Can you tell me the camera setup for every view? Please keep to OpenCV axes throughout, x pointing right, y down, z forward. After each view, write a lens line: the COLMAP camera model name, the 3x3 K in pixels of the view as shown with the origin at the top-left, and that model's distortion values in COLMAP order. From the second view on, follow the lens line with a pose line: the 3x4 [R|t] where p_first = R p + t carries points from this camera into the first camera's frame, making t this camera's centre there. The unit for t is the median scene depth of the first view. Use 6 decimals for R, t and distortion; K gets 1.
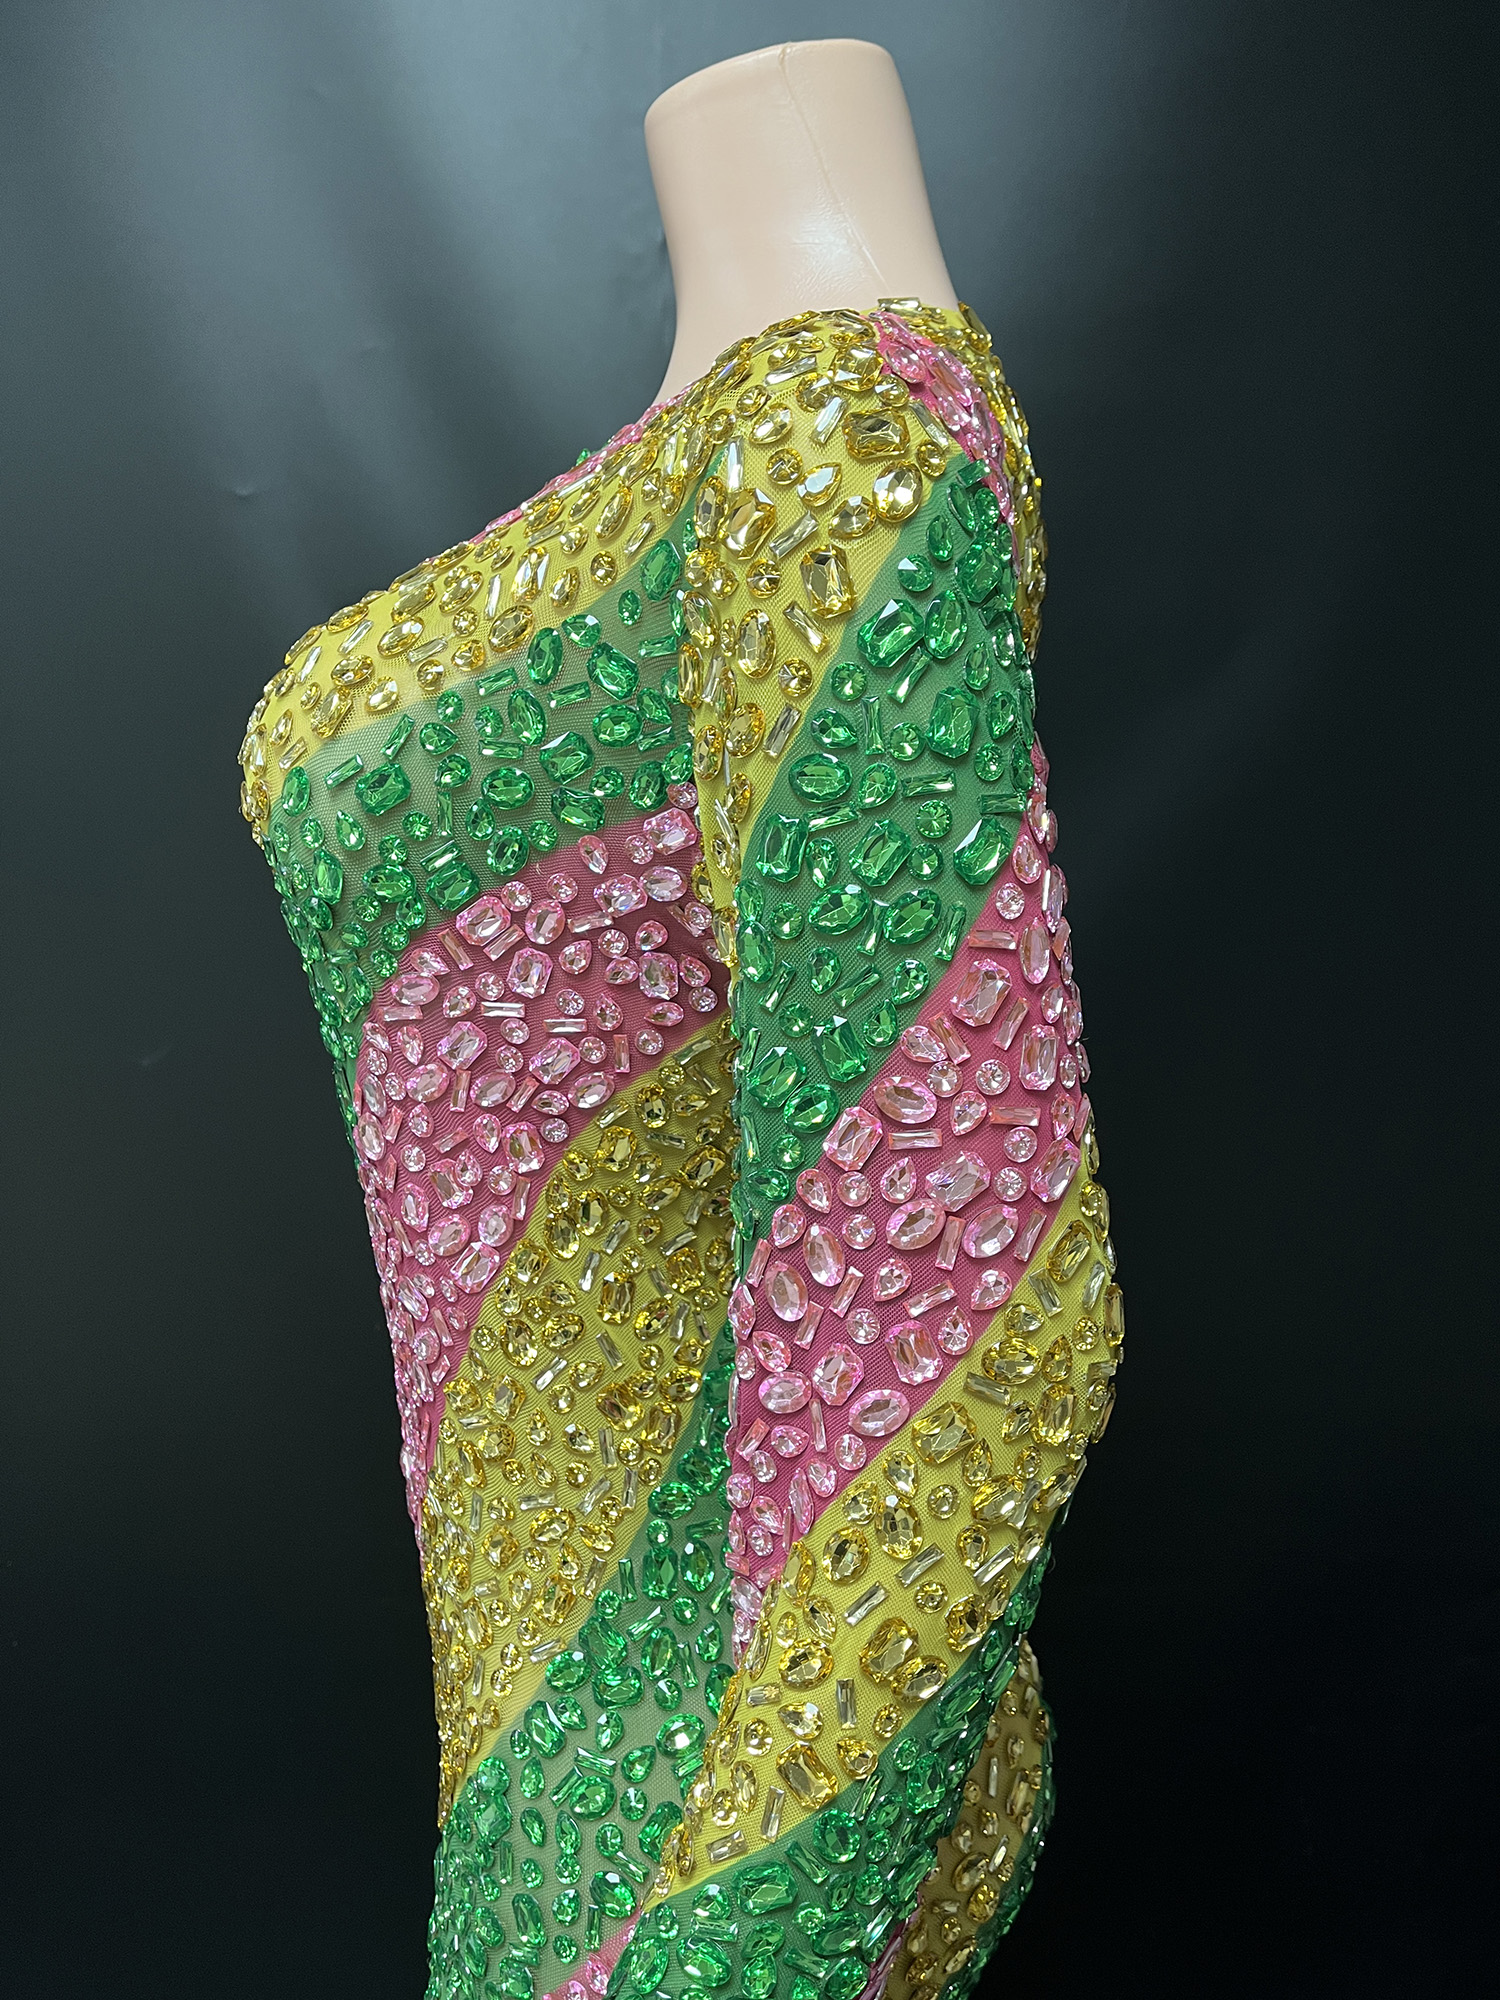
lens RADIAL K [[1522.8, 0, 742.8], [0, 1522.8, 1009.9], [0, 0, 1]] dist [0.061157, -0.047437]
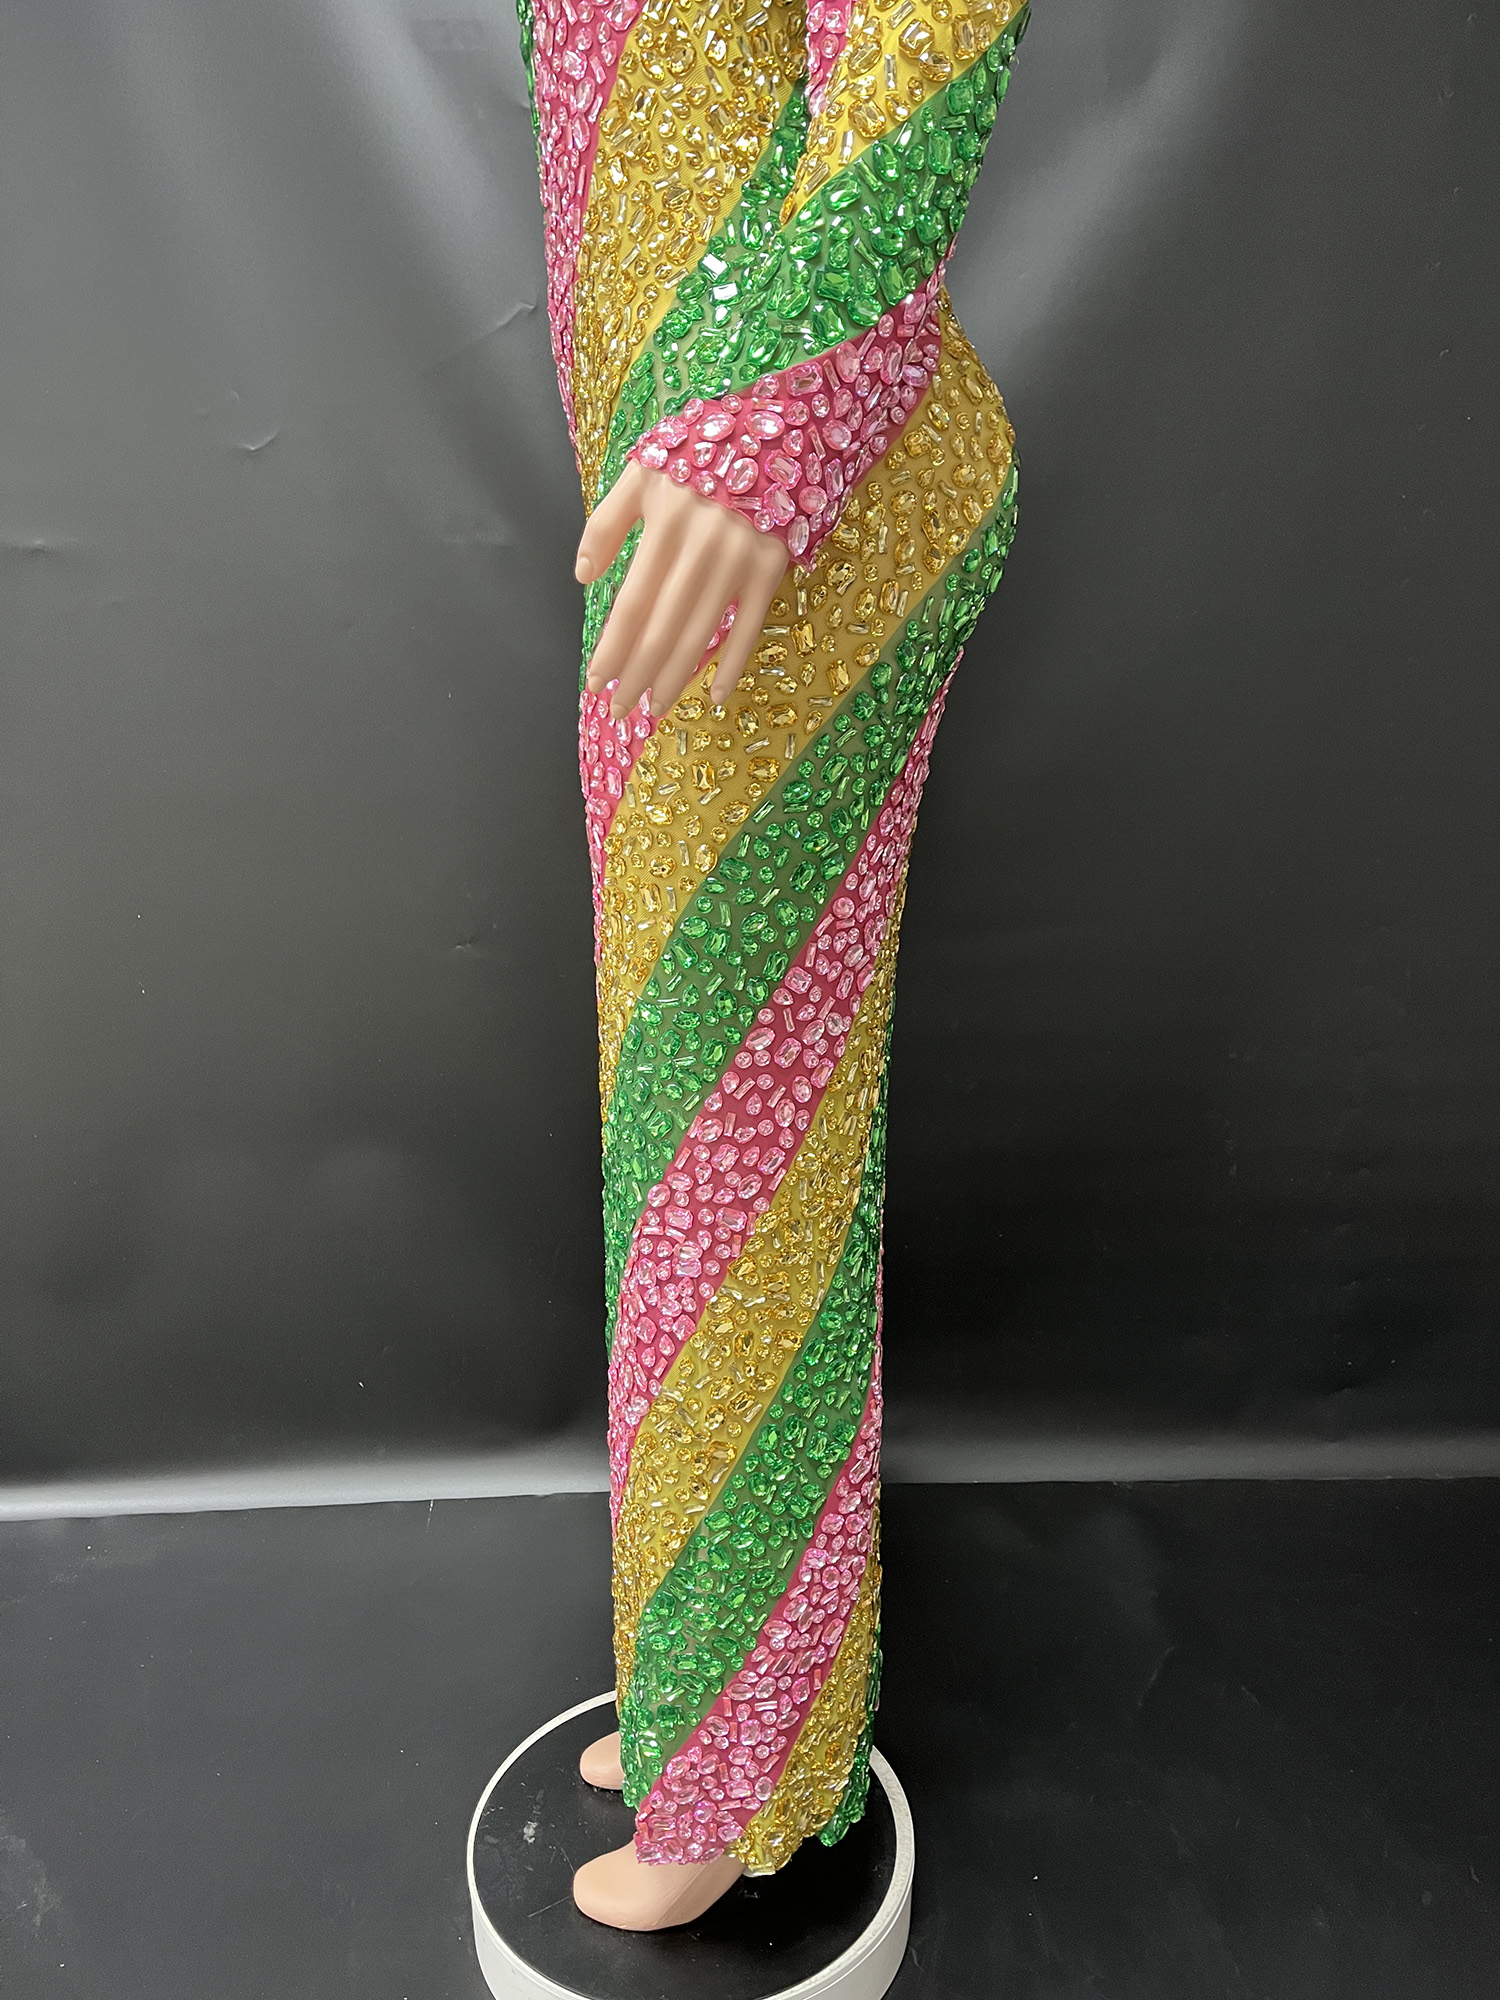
lens RADIAL K [[1522.8, 0, 737.9], [0, 1522.8, 1007.5], [0, 0, 1]] dist [0.061157, -0.047437]
pose [[0.999497, -0.020480, 0.024204, -0.141737], [0.020842, 0.999673, -0.014783, 1.359081], [-0.023893, 0.015280, 0.999598, -0.551179]]
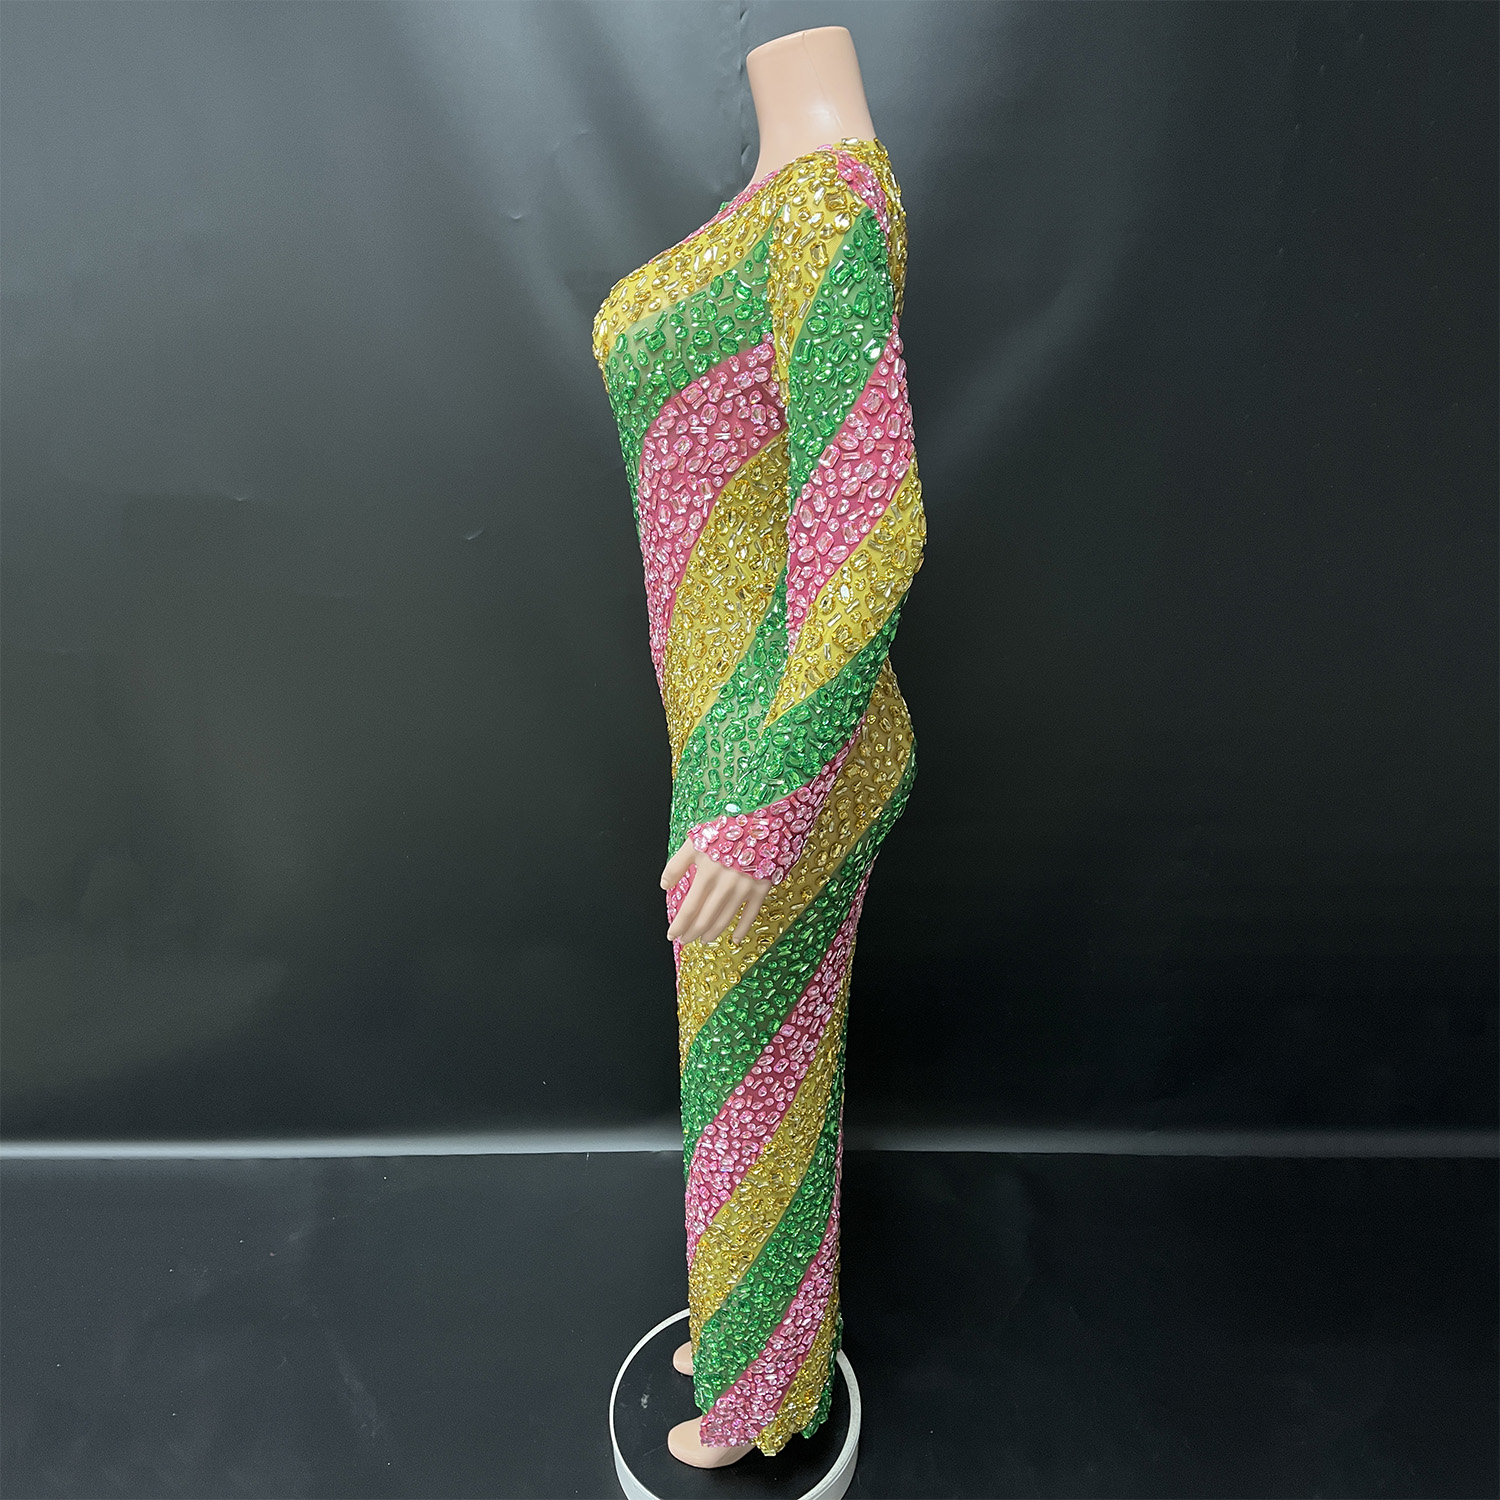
lens RADIAL K [[1161.1, 0, 756.8], [0, 1161.1, 752.7], [0, 0, 1]] dist [0.042818, -0.008760]
pose [[0.999651, -0.009461, -0.024645, -0.015471], [0.012262, 0.993163, 0.116091, 0.361122], [0.023379, -0.116353, 0.992933, -1.188663]]
